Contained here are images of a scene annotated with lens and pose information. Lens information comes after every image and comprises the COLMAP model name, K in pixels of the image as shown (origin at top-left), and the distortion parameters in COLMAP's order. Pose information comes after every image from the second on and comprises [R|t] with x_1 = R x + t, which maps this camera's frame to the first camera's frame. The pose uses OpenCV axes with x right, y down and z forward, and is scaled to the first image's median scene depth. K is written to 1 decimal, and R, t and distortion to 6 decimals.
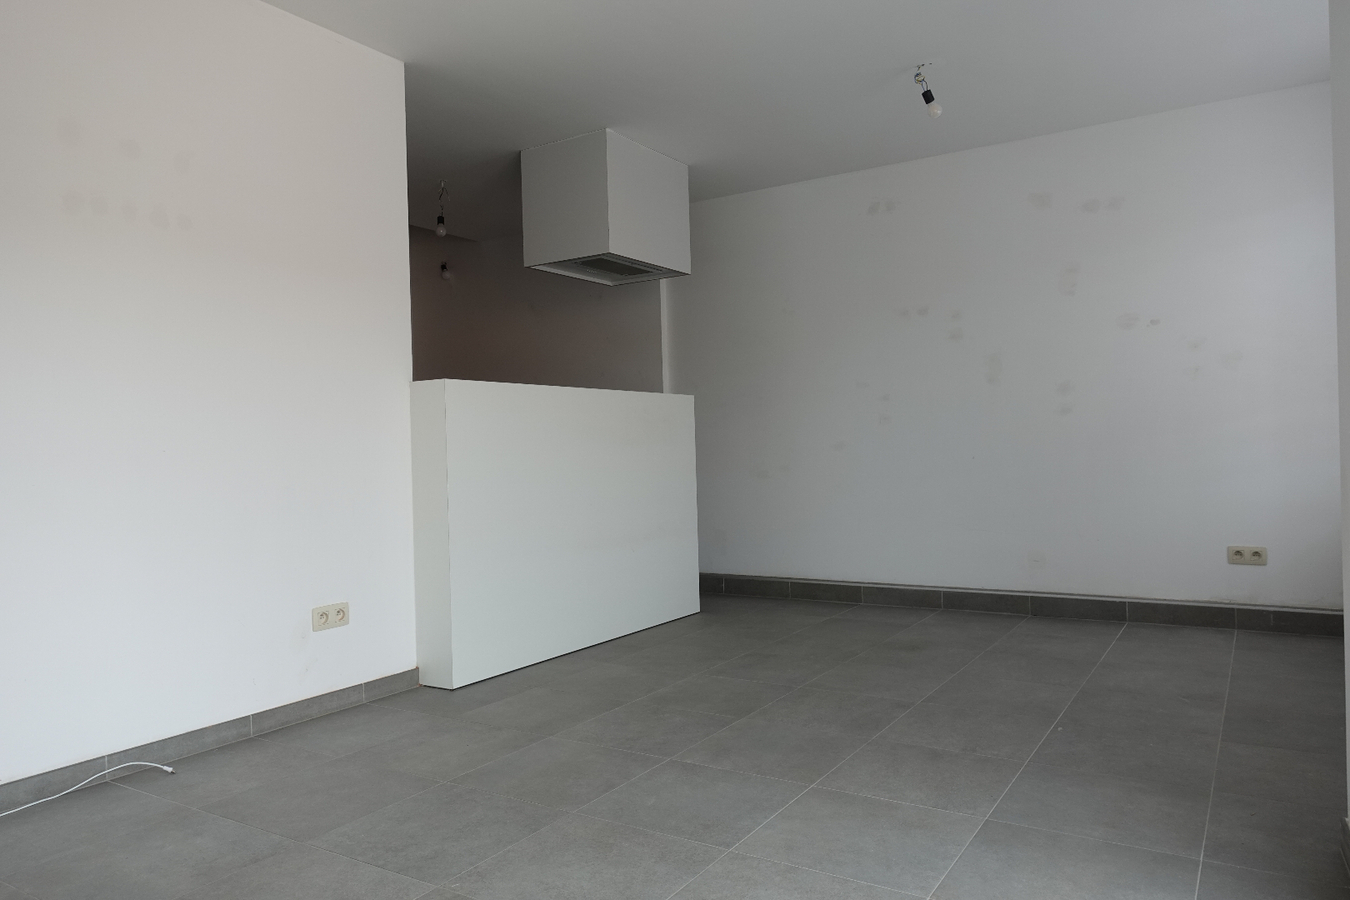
lens RADIAL K [[934.9, 0, 675.0], [0, 934.9, 450.0], [0, 0, 1]] dist [-0.024782, 0.030687]
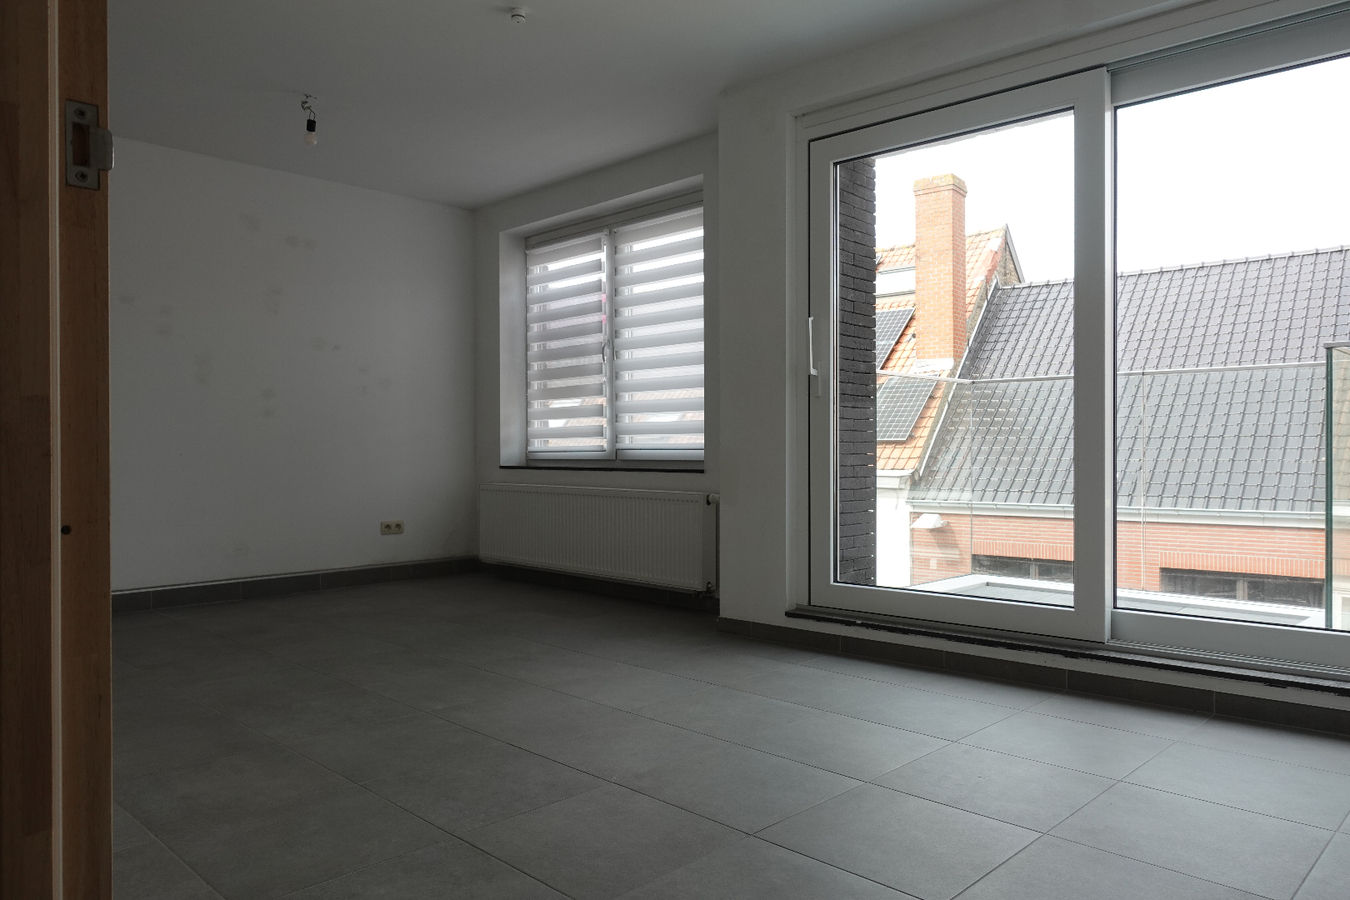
lens RADIAL K [[934.9, 0, 675.0], [0, 934.9, 450.0], [0, 0, 1]] dist [-0.024782, 0.030687]
pose [[0.212666, 0.024666, 0.976814, -0.644879], [-0.001544, 0.999689, -0.024907, 0.032910], [-0.977124, 0.003789, 0.212638, 0.303591]]
